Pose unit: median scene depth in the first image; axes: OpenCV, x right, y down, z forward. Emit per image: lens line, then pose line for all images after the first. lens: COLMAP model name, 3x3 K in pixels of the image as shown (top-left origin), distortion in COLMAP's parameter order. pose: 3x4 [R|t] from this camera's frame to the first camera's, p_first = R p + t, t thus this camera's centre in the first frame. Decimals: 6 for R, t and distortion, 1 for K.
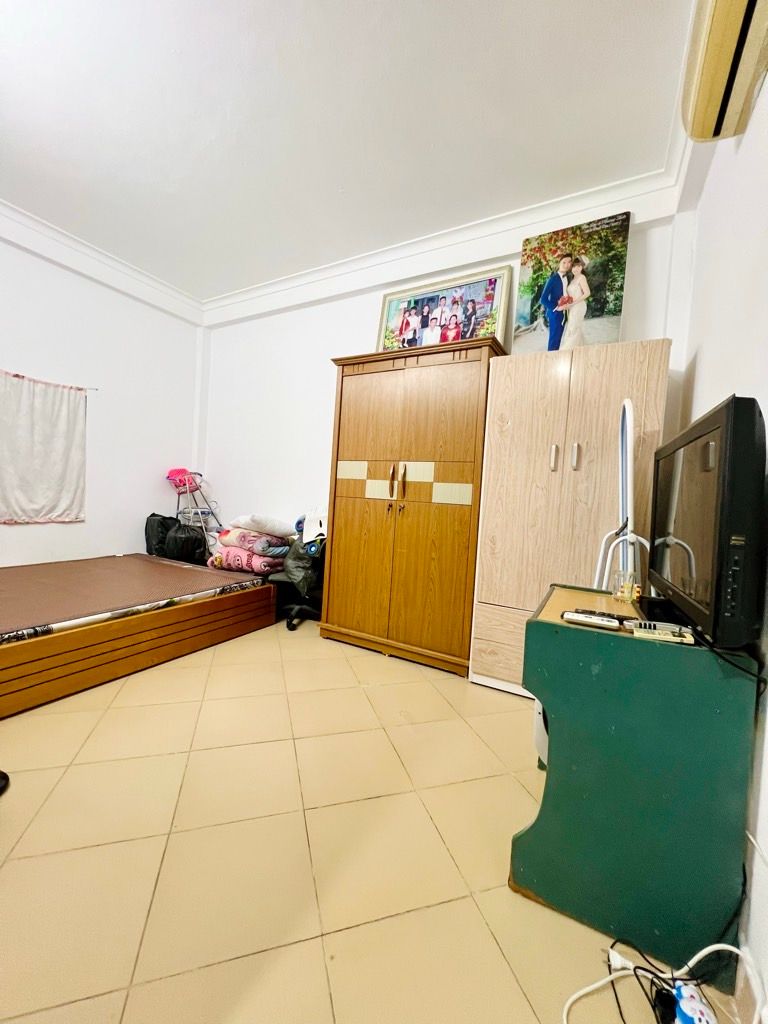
lens RADIAL K [[408.4, 0, 387.8], [0, 408.4, 506.5], [0, 0, 1]] dist [0.001207, -0.000900]
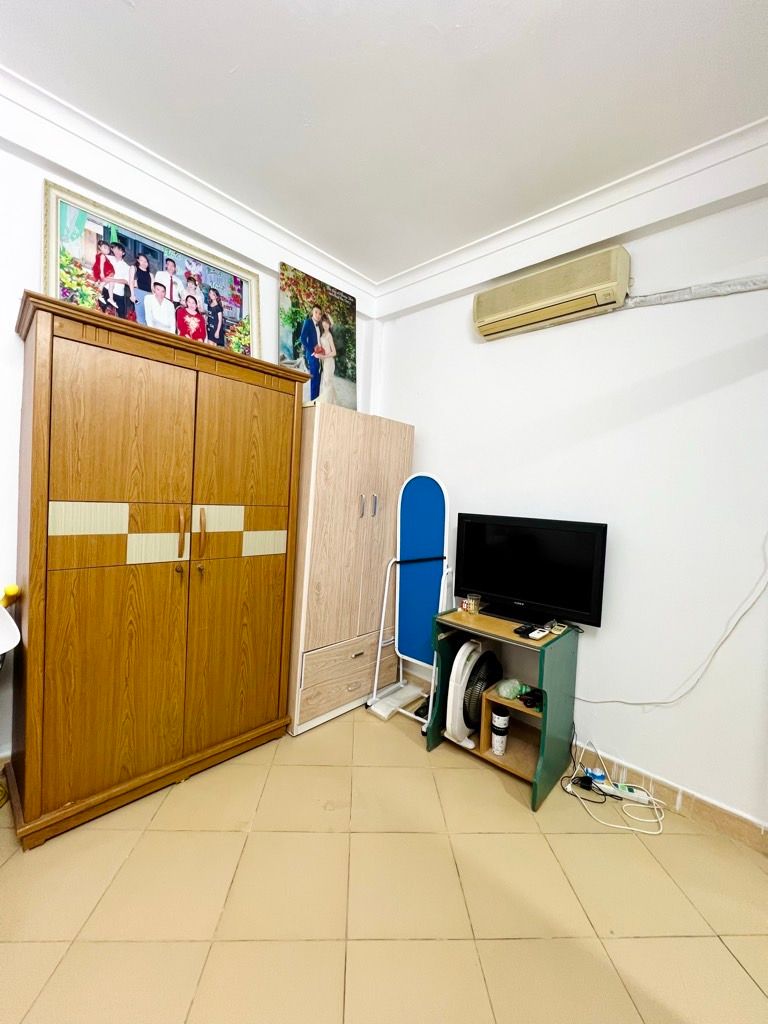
lens RADIAL K [[408.4, 0, 384.9], [0, 408.4, 508.7], [0, 0, 1]] dist [0.001207, -0.000900]
pose [[0.255964, -0.076106, 0.963686, -0.569796], [-0.014465, 0.996483, 0.082538, -0.169380], [-0.966578, -0.035067, 0.253963, 0.518813]]
